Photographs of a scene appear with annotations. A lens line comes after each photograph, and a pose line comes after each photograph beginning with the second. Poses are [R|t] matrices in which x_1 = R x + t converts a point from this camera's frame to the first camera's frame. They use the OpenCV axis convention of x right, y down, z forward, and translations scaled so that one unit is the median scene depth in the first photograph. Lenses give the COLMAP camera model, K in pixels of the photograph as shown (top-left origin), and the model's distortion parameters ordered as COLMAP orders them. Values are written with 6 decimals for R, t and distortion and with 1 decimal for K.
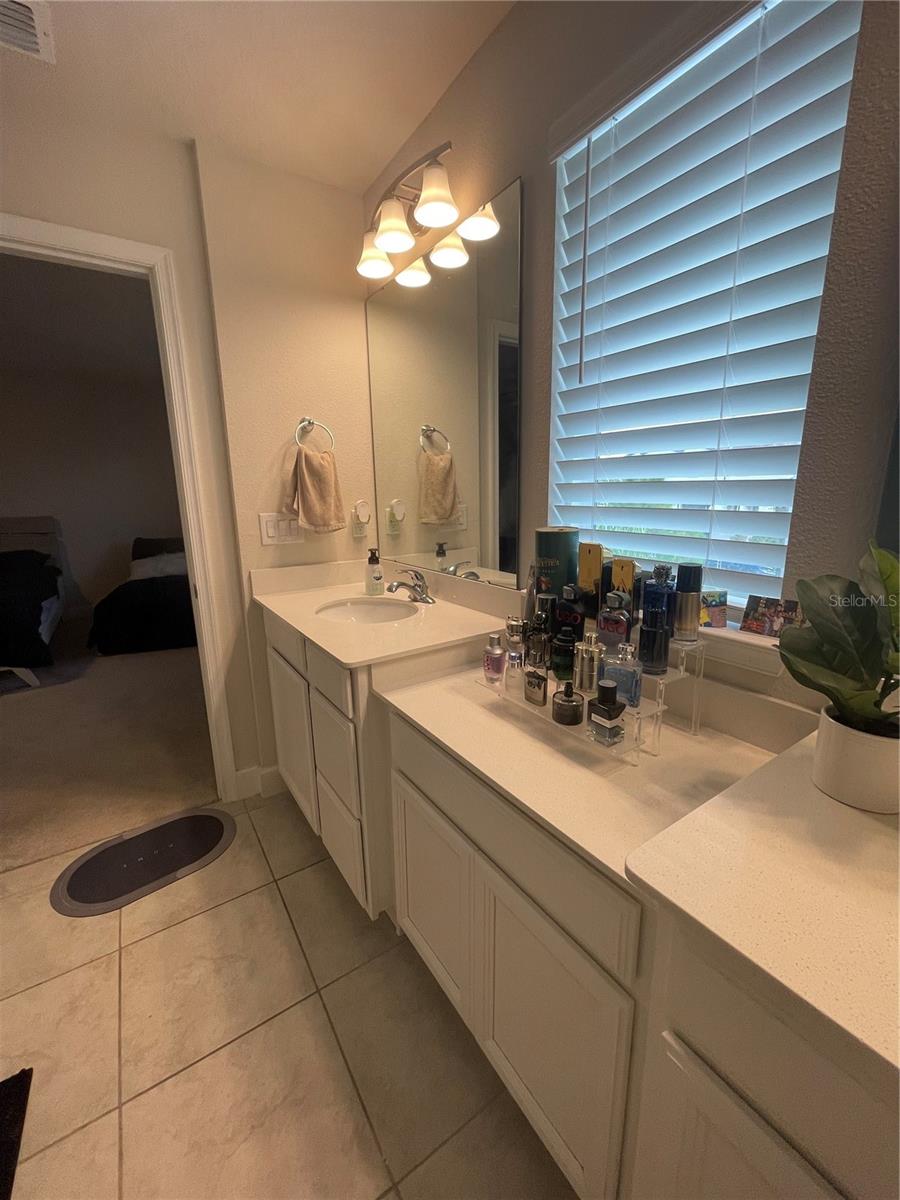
lens RADIAL K [[486.3, 0, 447.0], [0, 486.3, 595.2], [0, 0, 1]] dist [-0.002163, 0.000314]
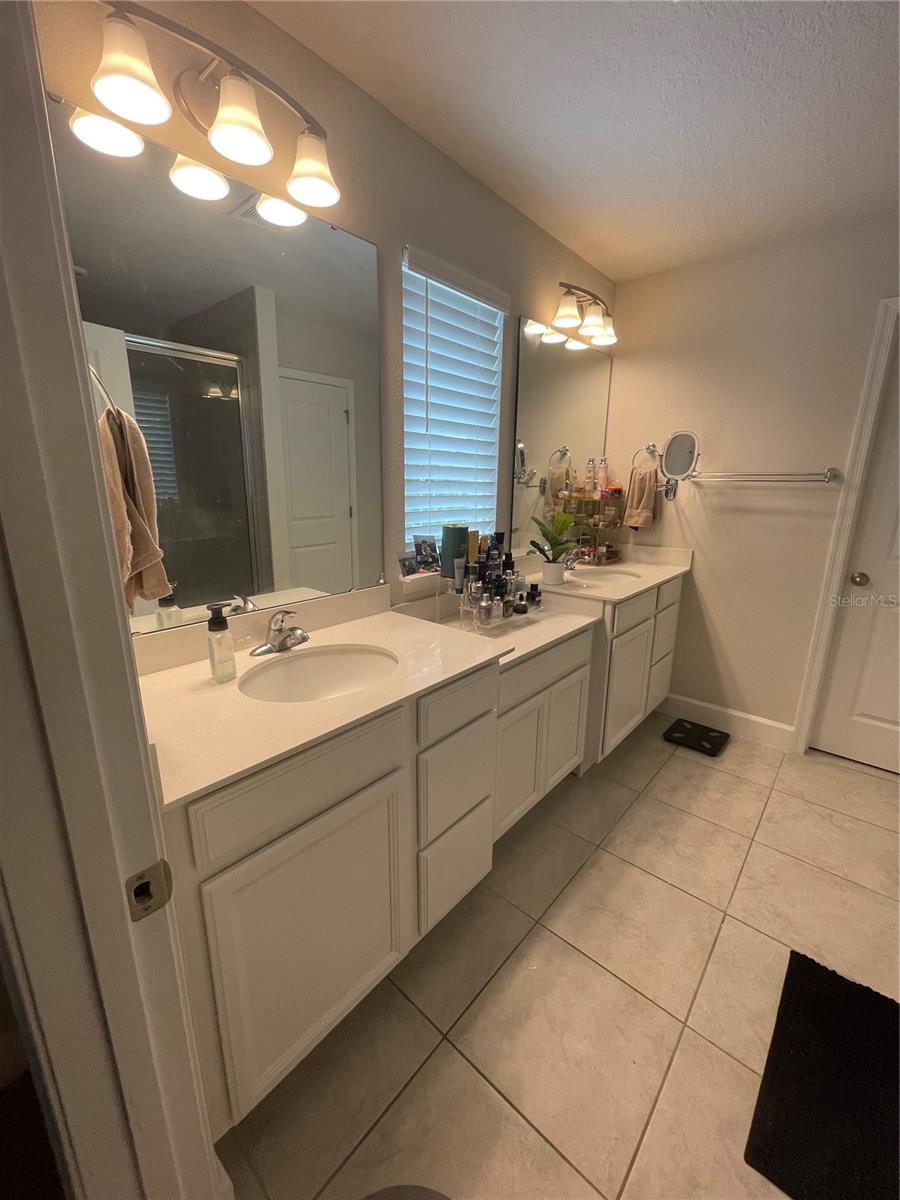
lens RADIAL K [[486.3, 0, 445.4], [0, 486.3, 596.2], [0, 0, 1]] dist [-0.002163, 0.000314]
pose [[-0.267893, -0.209025, 0.940501, -0.974299], [0.198510, 0.943261, 0.266182, -0.258016], [-0.942776, 0.258007, -0.211200, 1.053236]]
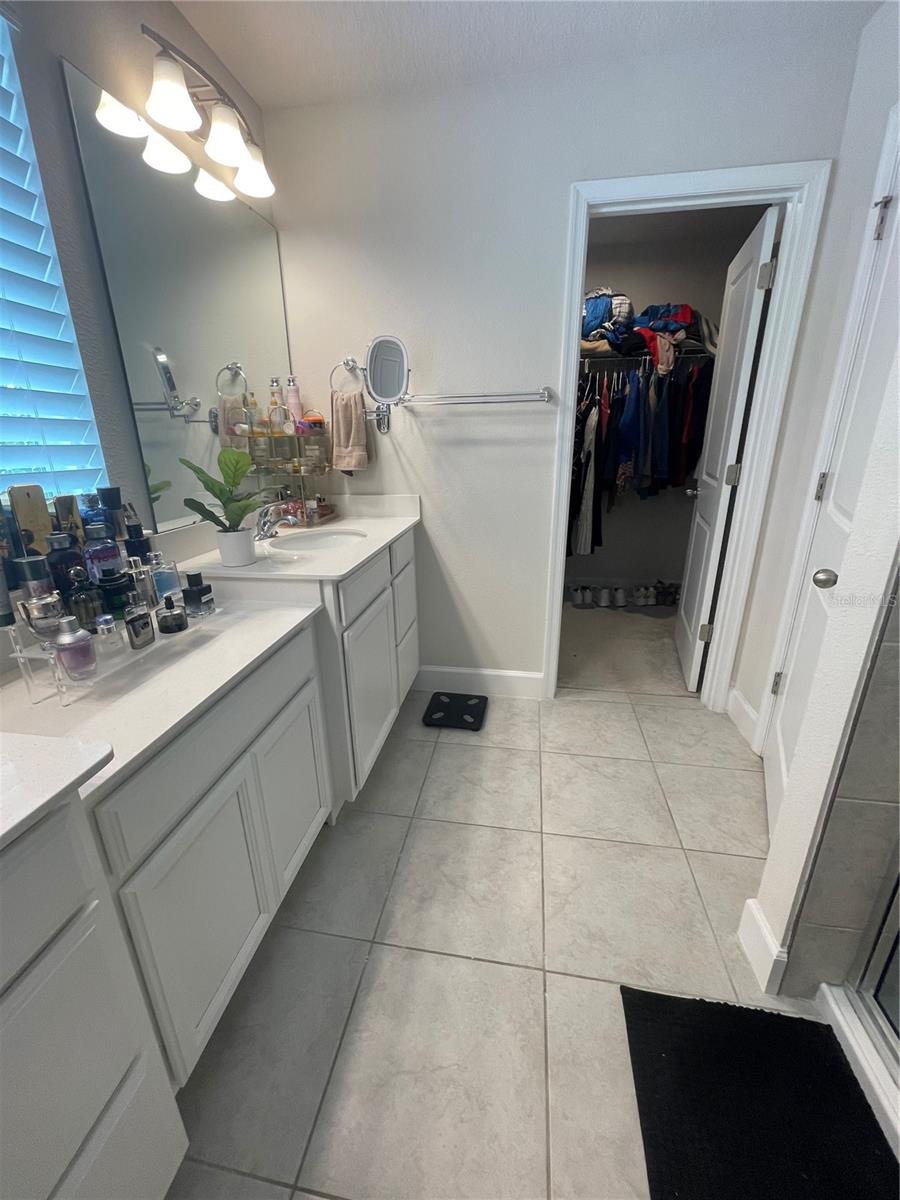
lens RADIAL K [[486.3, 0, 450.5], [0, 486.3, 597.4], [0, 0, 1]] dist [-0.002163, 0.000314]
pose [[-0.740935, -0.185226, 0.645528, -0.585785], [0.167156, 0.880098, 0.444394, -0.128619], [-0.650442, 0.437171, -0.621133, 0.768427]]
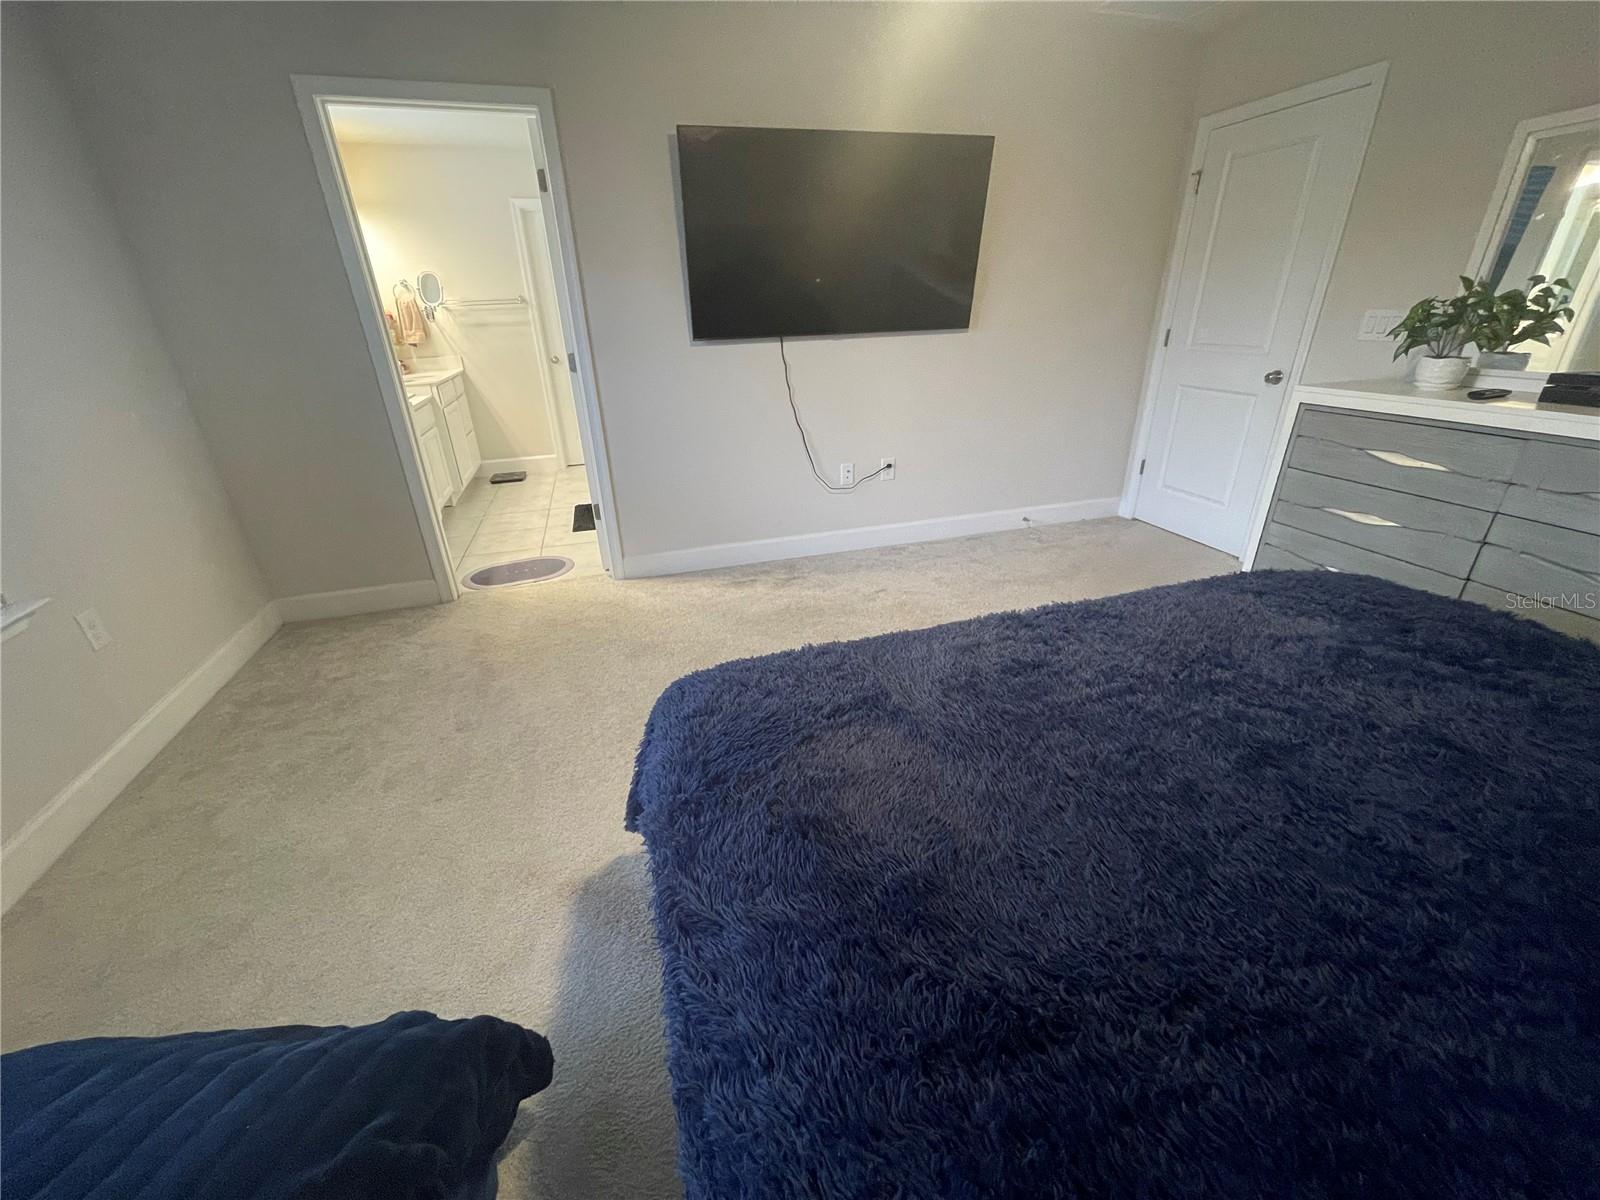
lens RADIAL K [[648.4, 0, 797.1], [0, 648.4, 595.1], [0, 0, 1]] dist [-0.002163, 0.000314]
pose [[-0.957133, -0.067699, 0.281625, -2.313193], [0.113058, 0.807855, 0.578436, -0.538565], [-0.266671, 0.585481, -0.765571, 2.718773]]
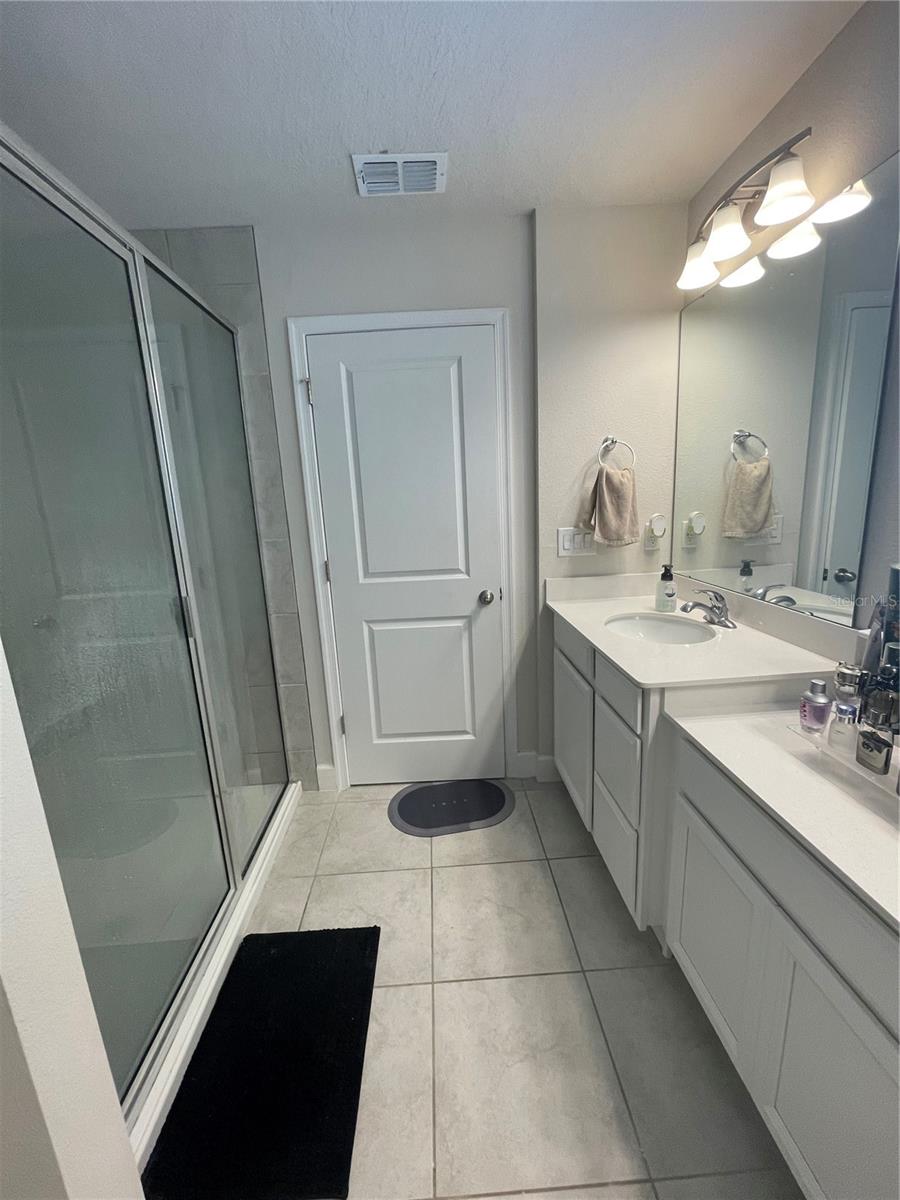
lens RADIAL K [[486.3, 0, 443.6], [0, 486.3, 595.7], [0, 0, 1]] dist [-0.002163, 0.000314]
pose [[0.854488, 0.083383, -0.512735, -0.036011], [-0.077001, 0.996460, 0.033723, -0.039130], [0.513732, 0.010665, 0.857884, -0.098058]]
